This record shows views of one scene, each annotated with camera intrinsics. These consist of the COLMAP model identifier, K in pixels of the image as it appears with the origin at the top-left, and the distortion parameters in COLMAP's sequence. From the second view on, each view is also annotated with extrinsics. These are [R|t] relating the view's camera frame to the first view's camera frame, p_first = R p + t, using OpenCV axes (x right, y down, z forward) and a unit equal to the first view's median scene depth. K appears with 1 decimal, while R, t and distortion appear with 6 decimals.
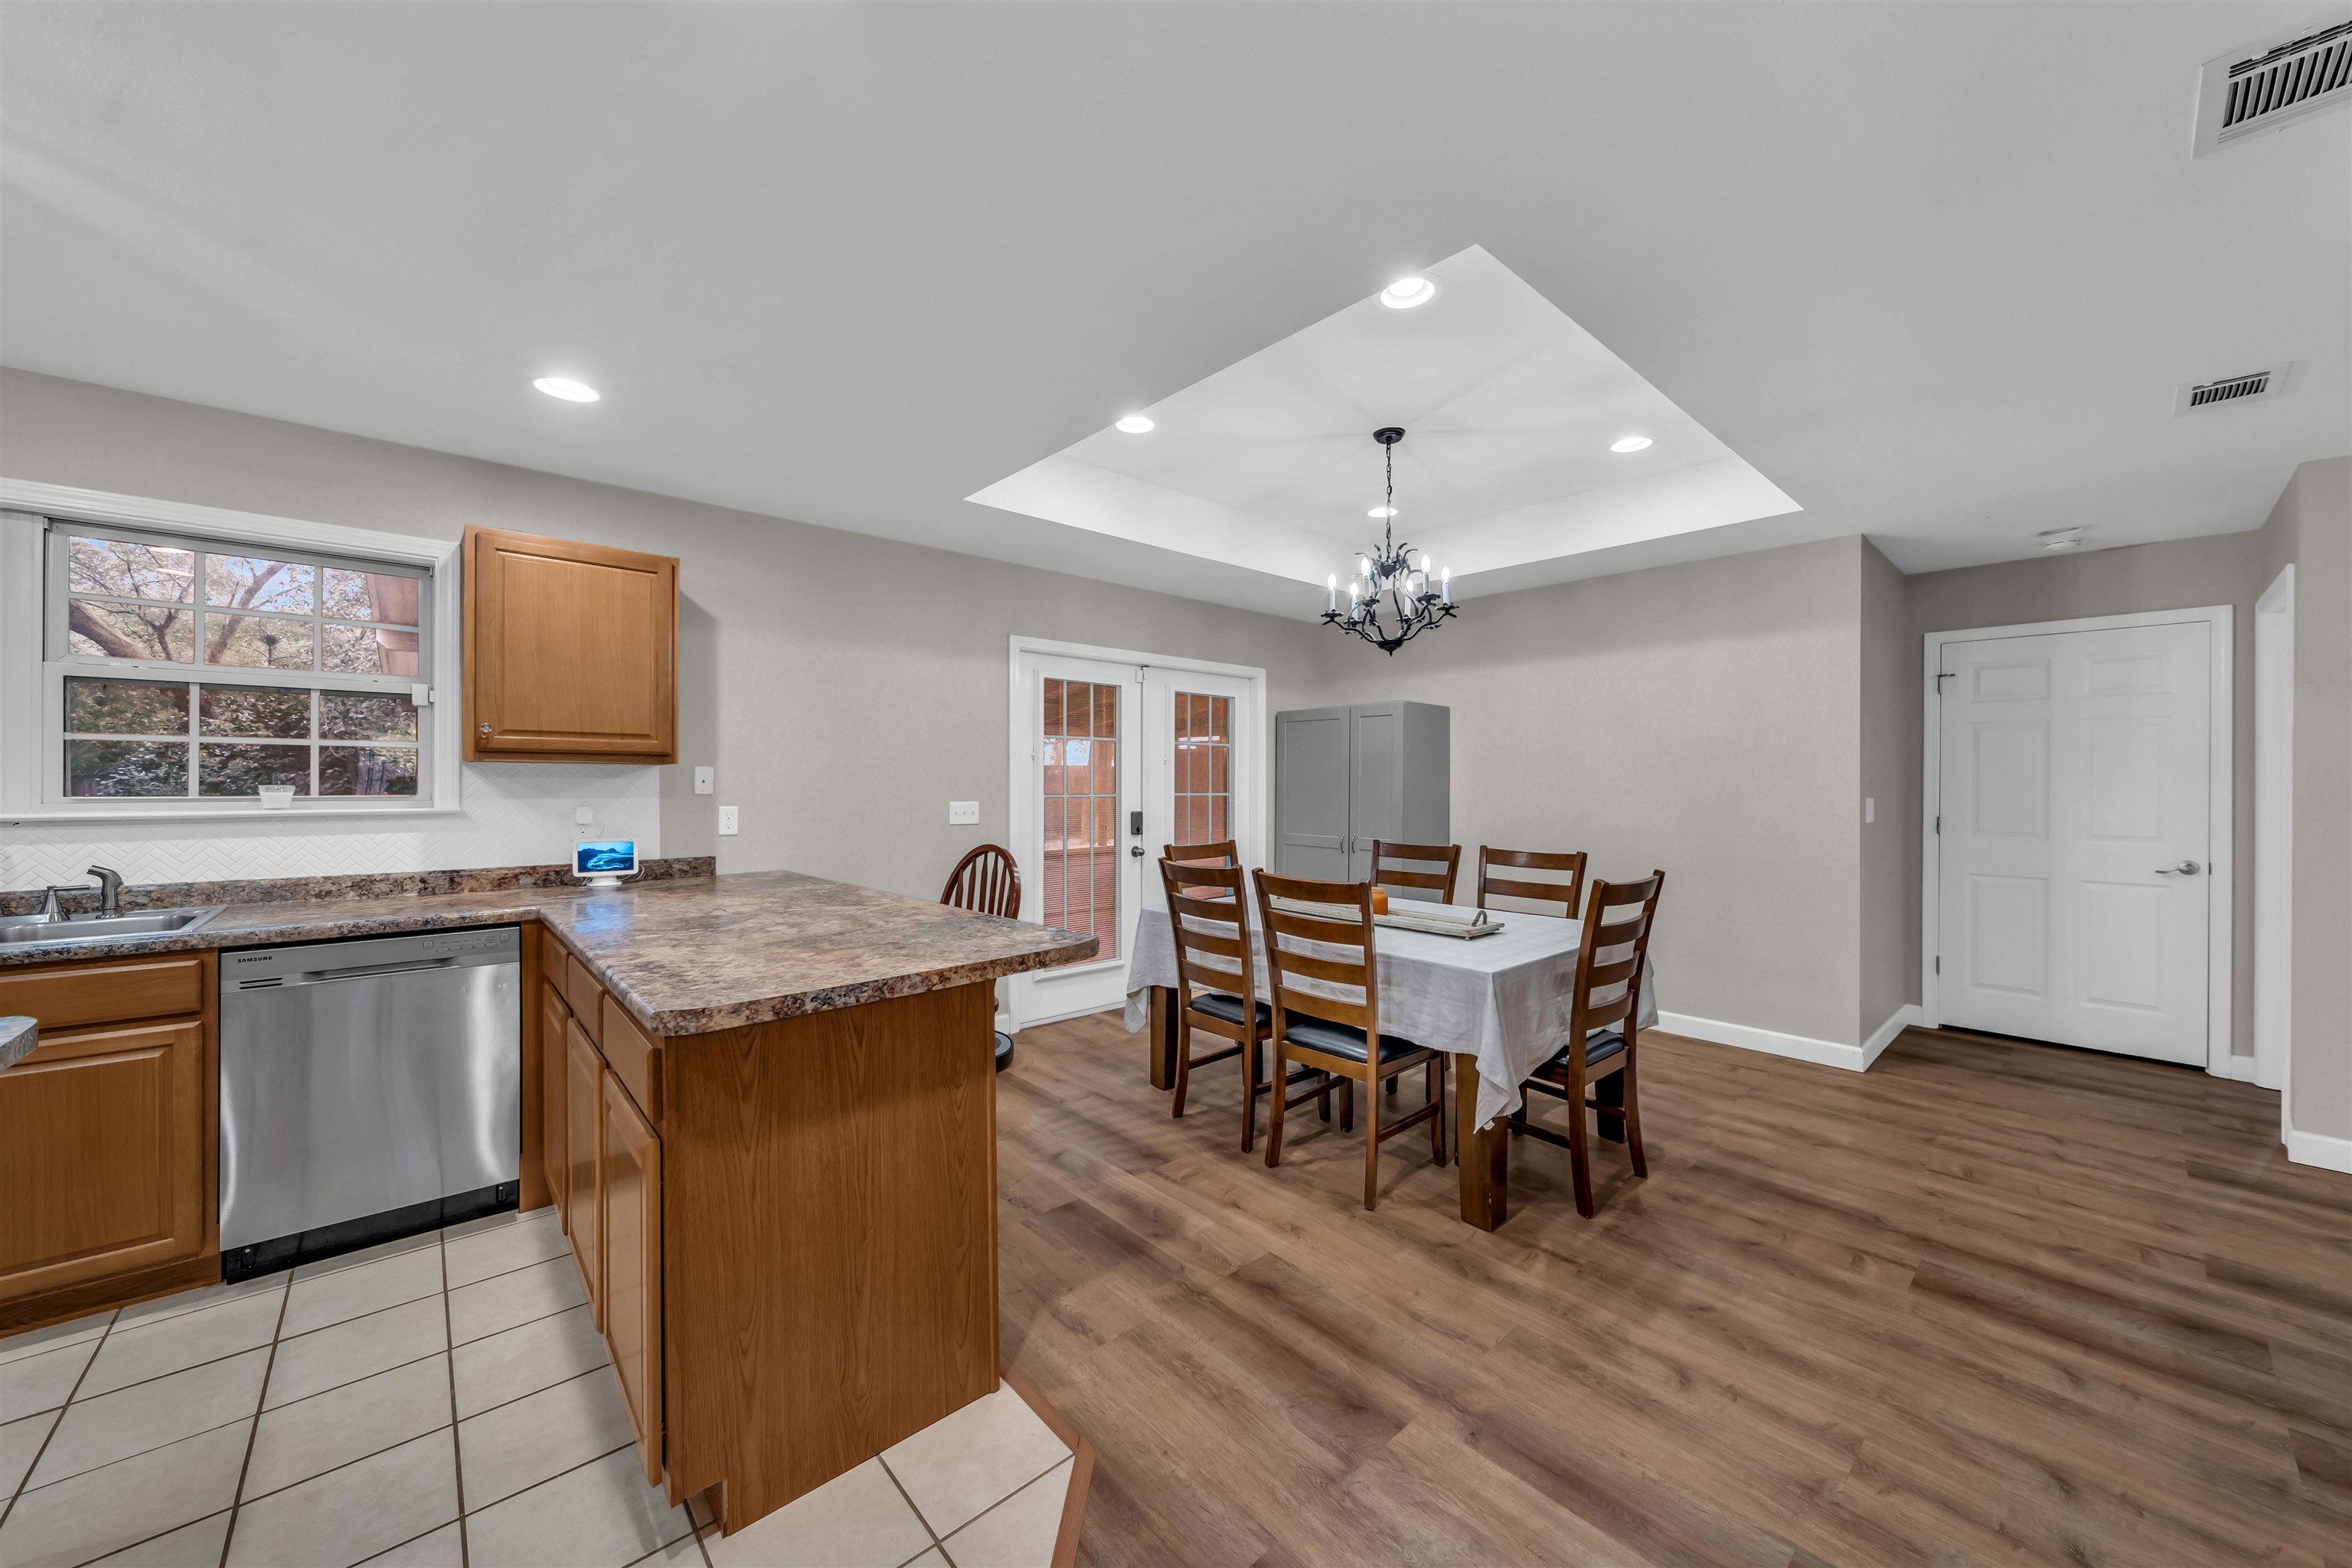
lens RADIAL K [[856.2, 0, 1176.0], [0, 856.2, 784.0], [0, 0, 1]] dist [0.001115, -0.000009]
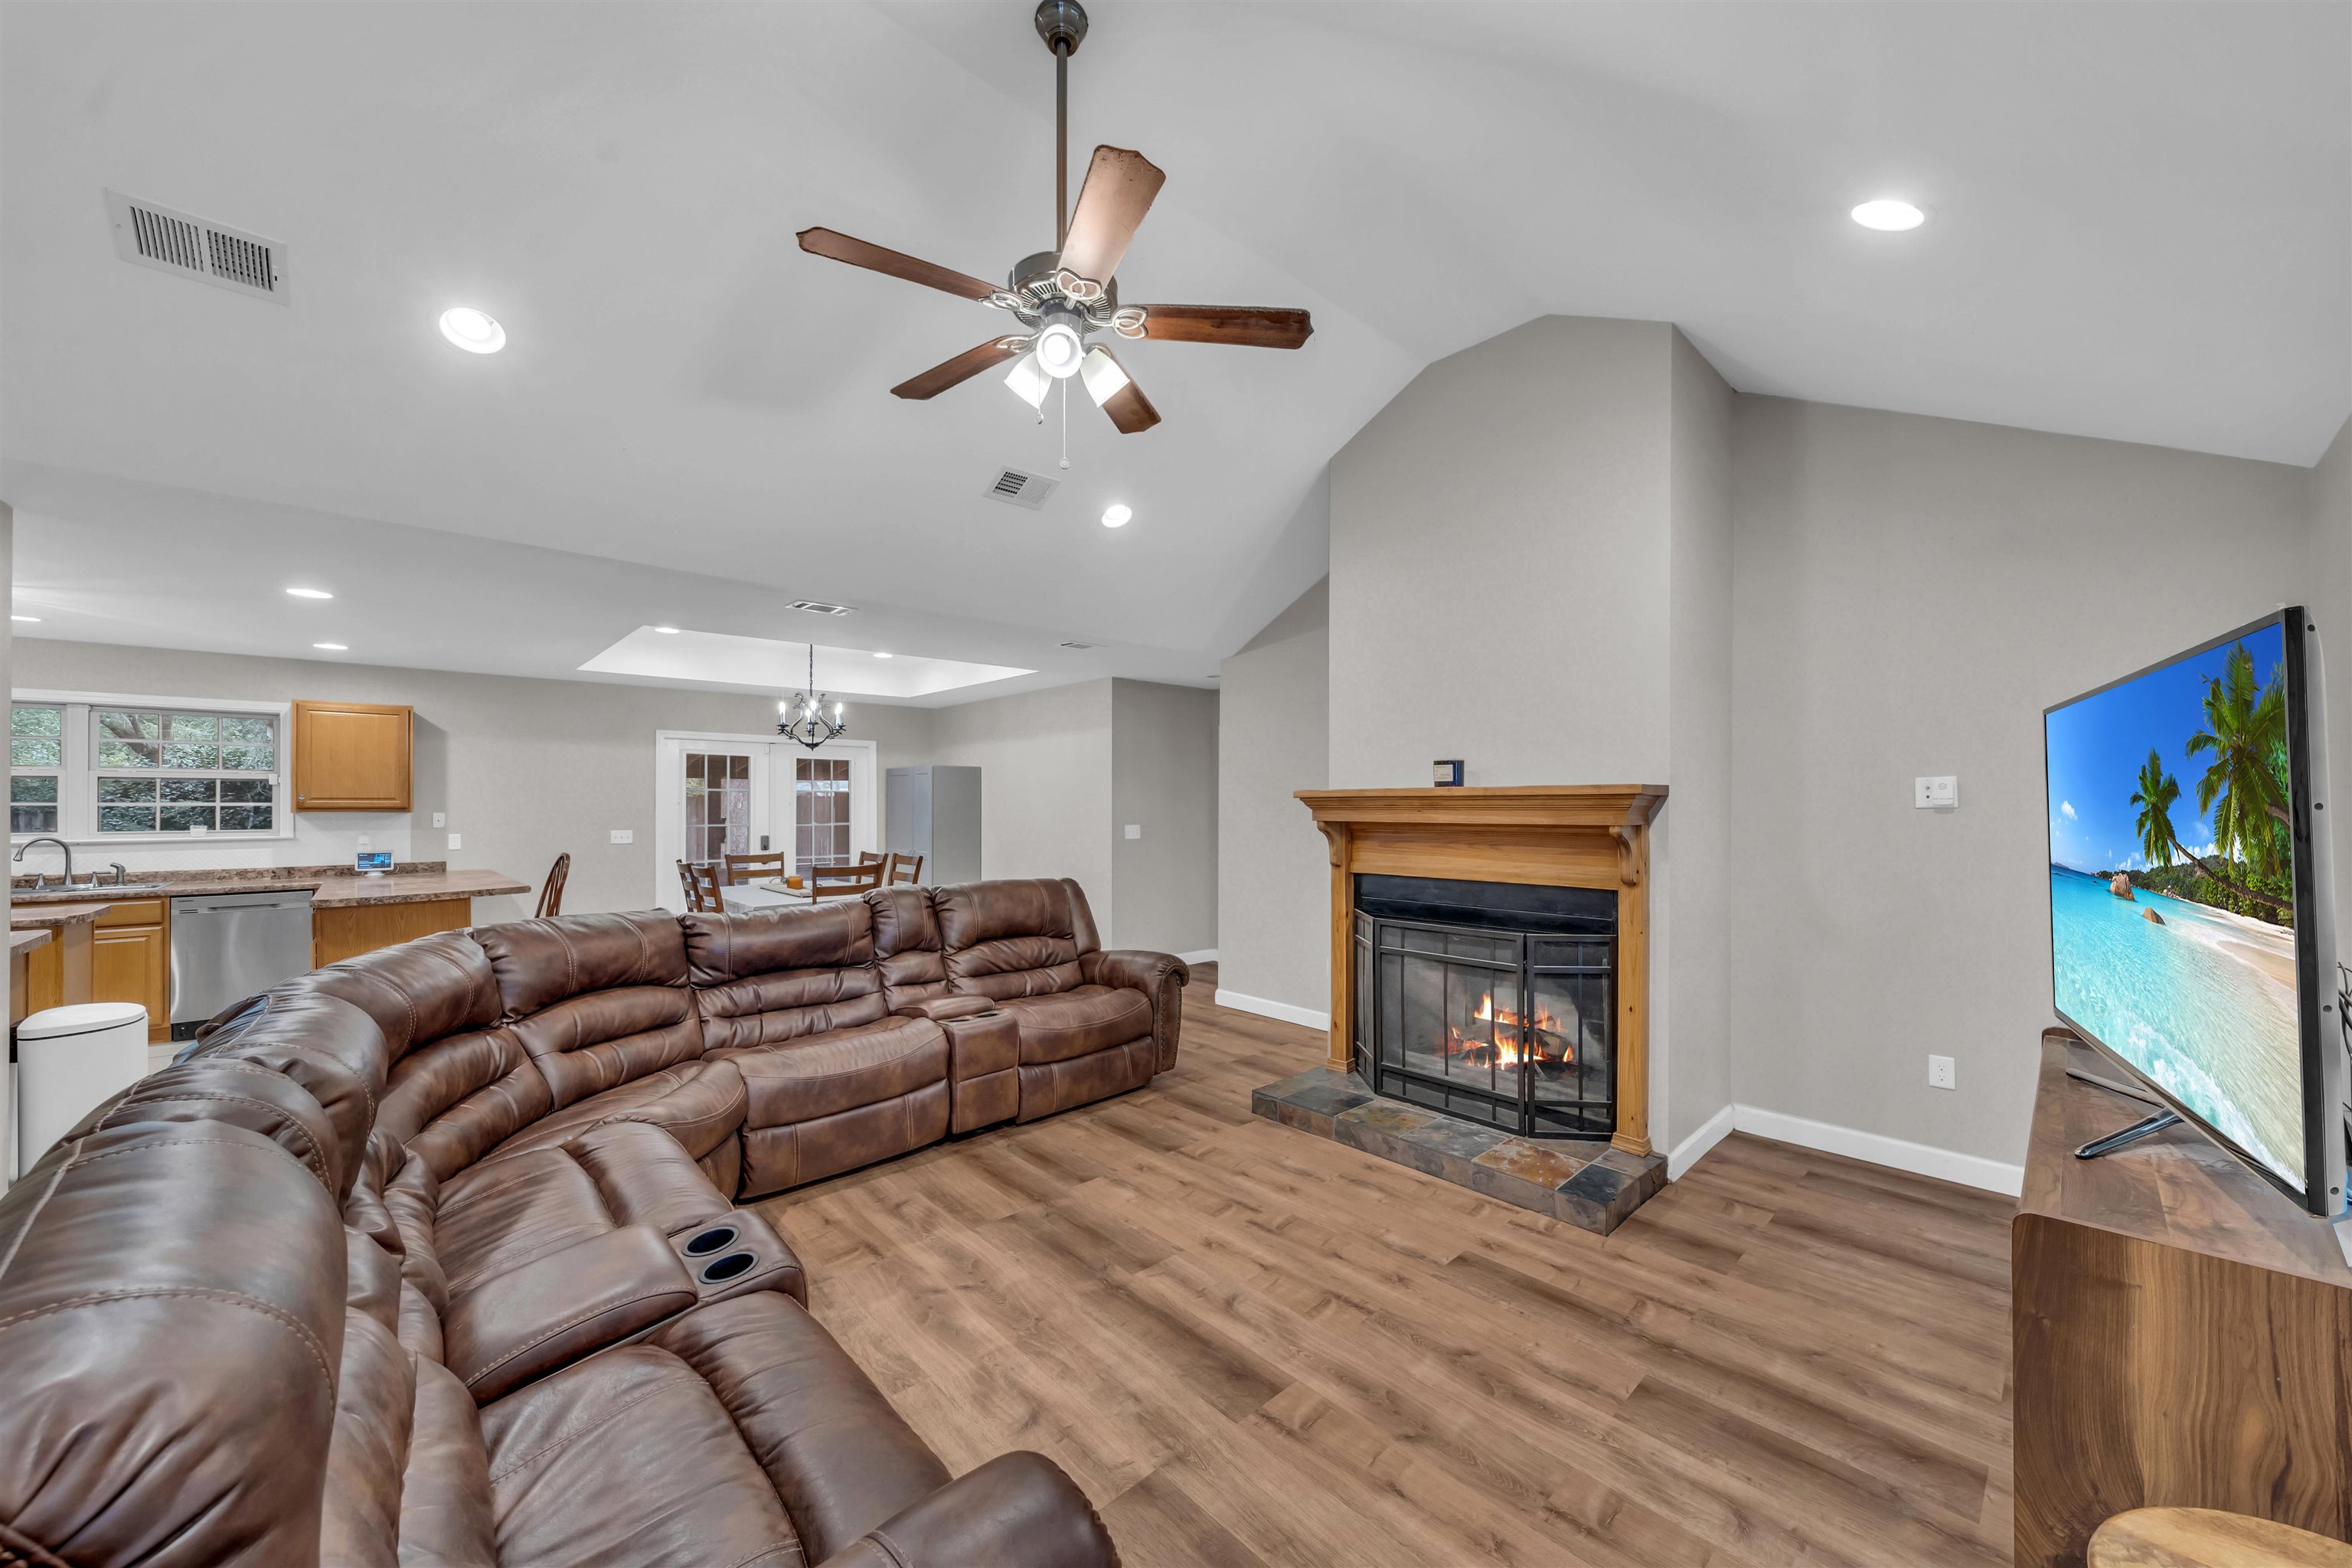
lens RADIAL K [[856.0, 0, 1175.5], [0, 856.0, 808.2], [0, 0, 1]] dist [-0.000477, -0.000110]
pose [[0.999745, -0.006995, 0.021463, 1.244393], [0.006992, 0.999976, 0.000240, -0.023966], [-0.021464, -0.000090, 0.999770, -1.097251]]
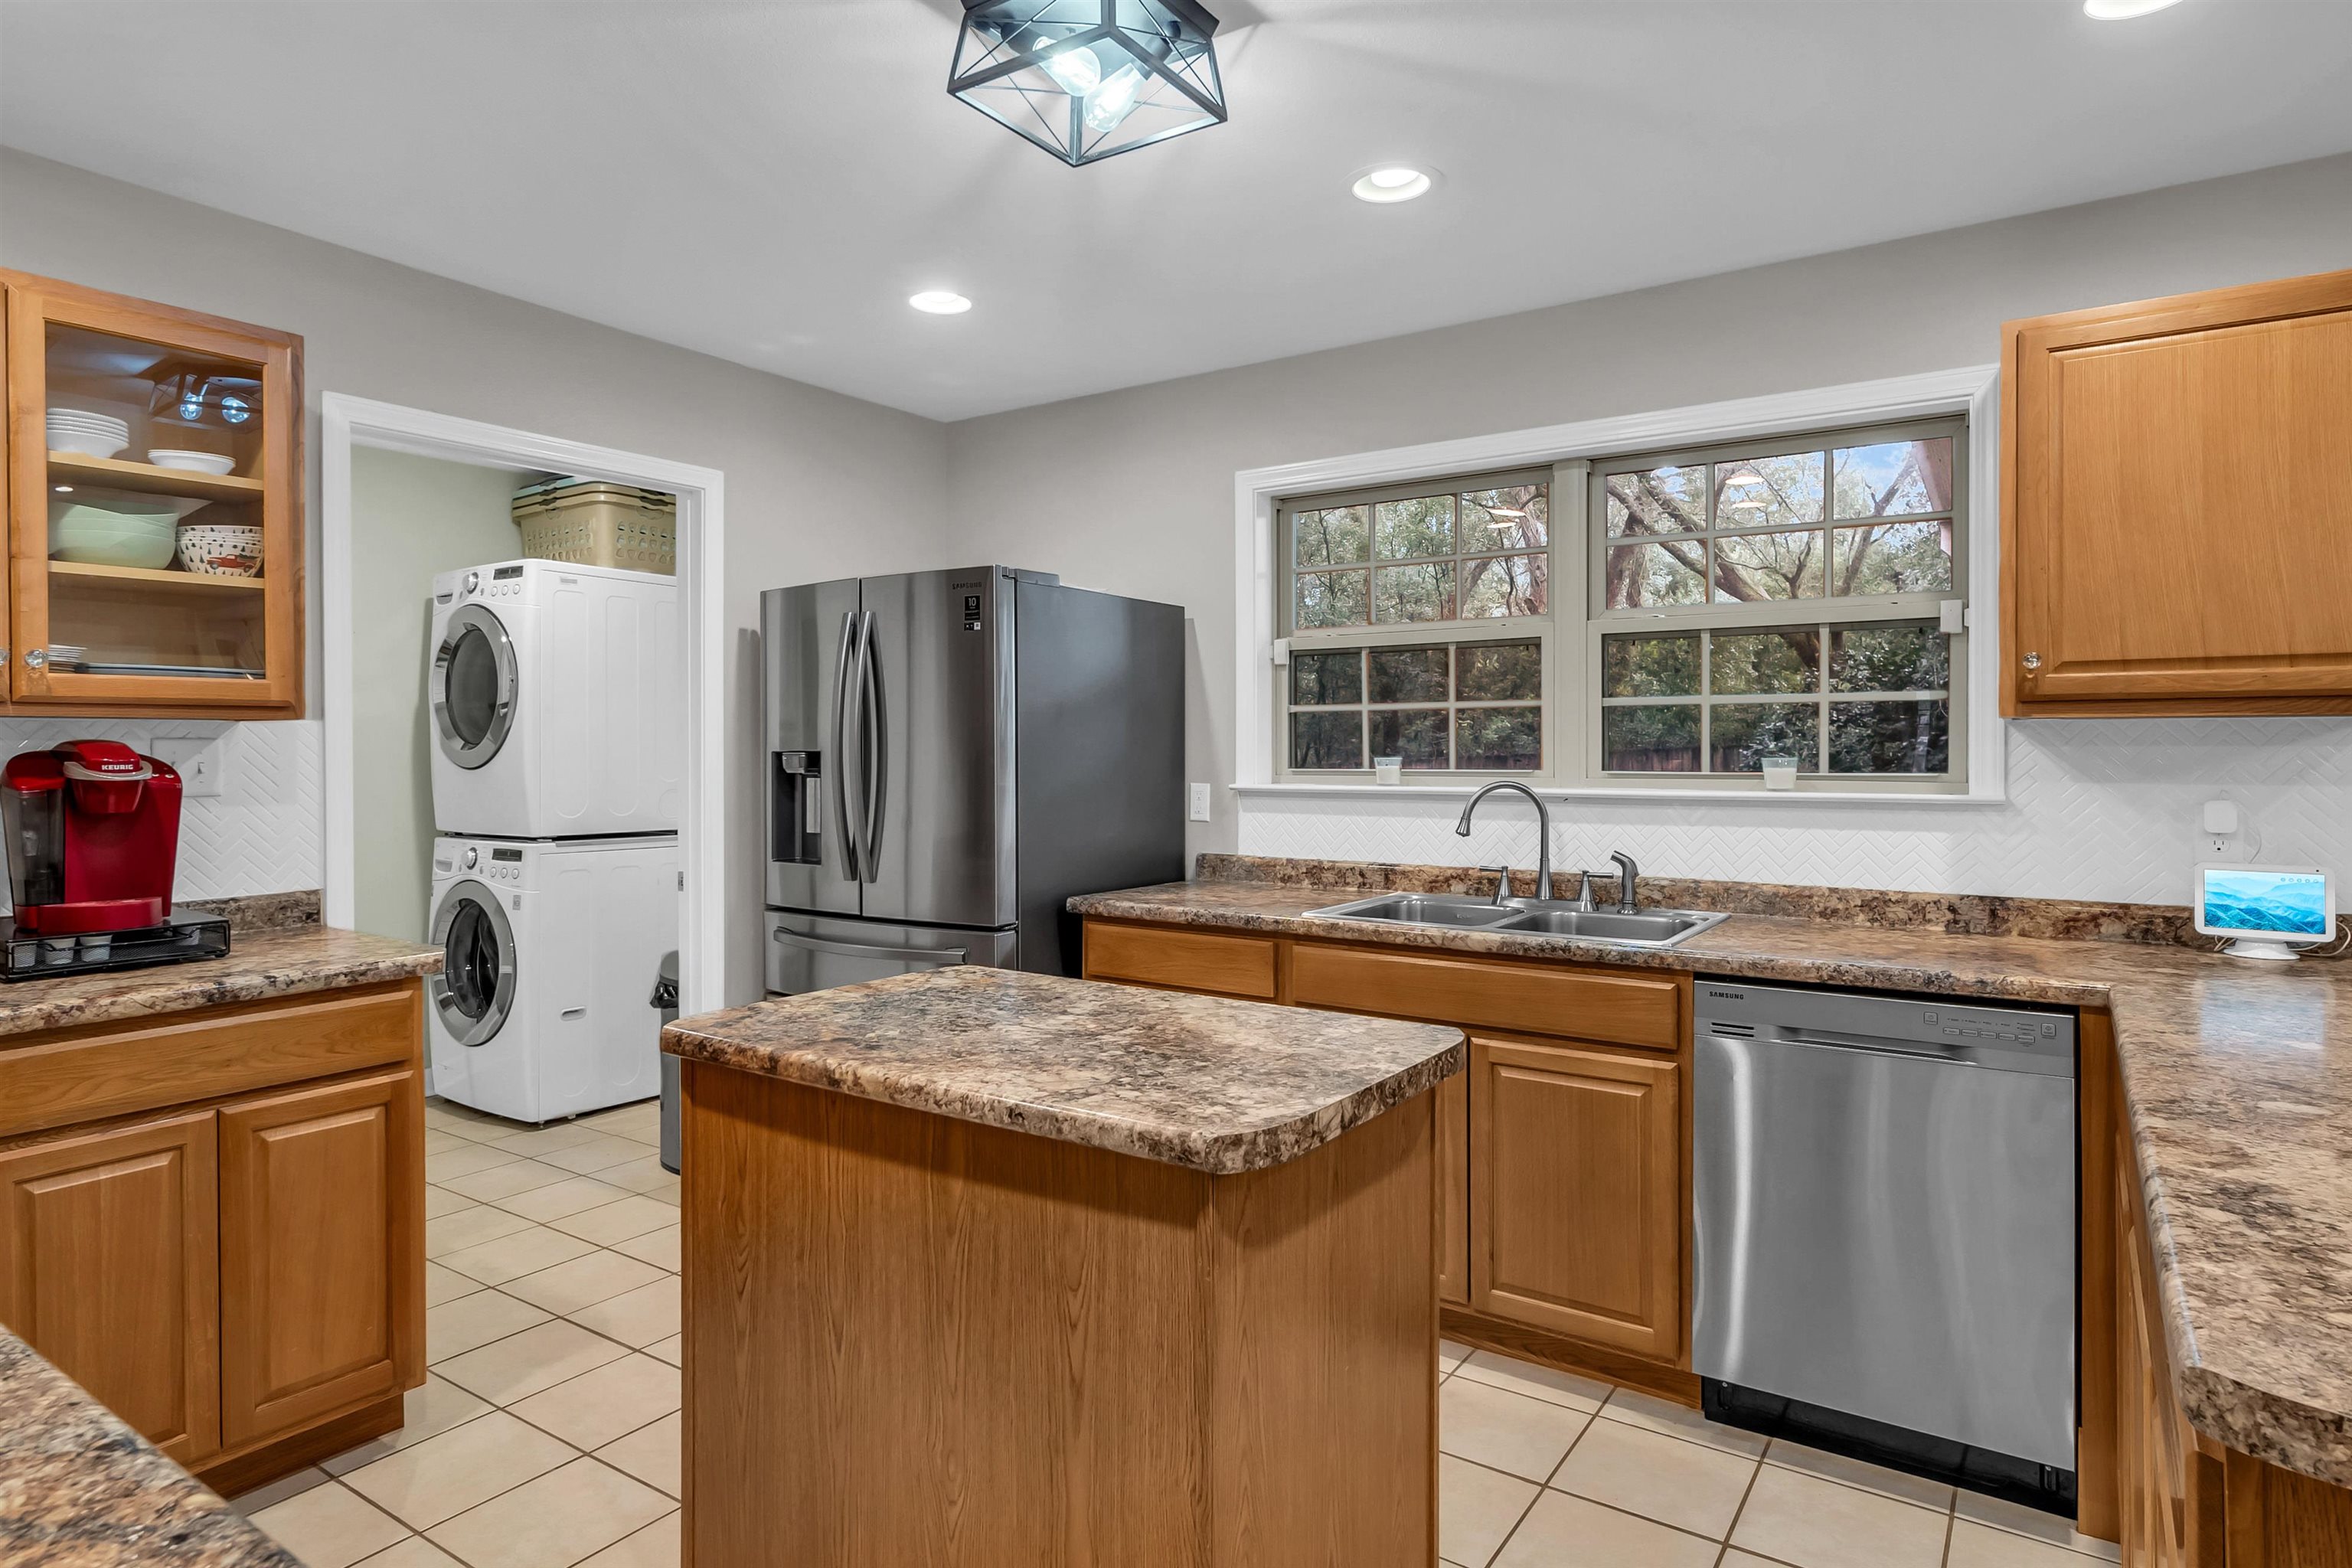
lens RADIAL K [[1303.9, 0, 1166.9], [0, 1303.9, 753.8], [0, 0, 1]] dist [-0.001883, -0.000424]
pose [[0.234108, 0.000082, -0.972211, -0.078763], [-0.000324, 1.000000, 0.000006, -0.001950], [0.972211, 0.000313, 0.234108, 0.214177]]
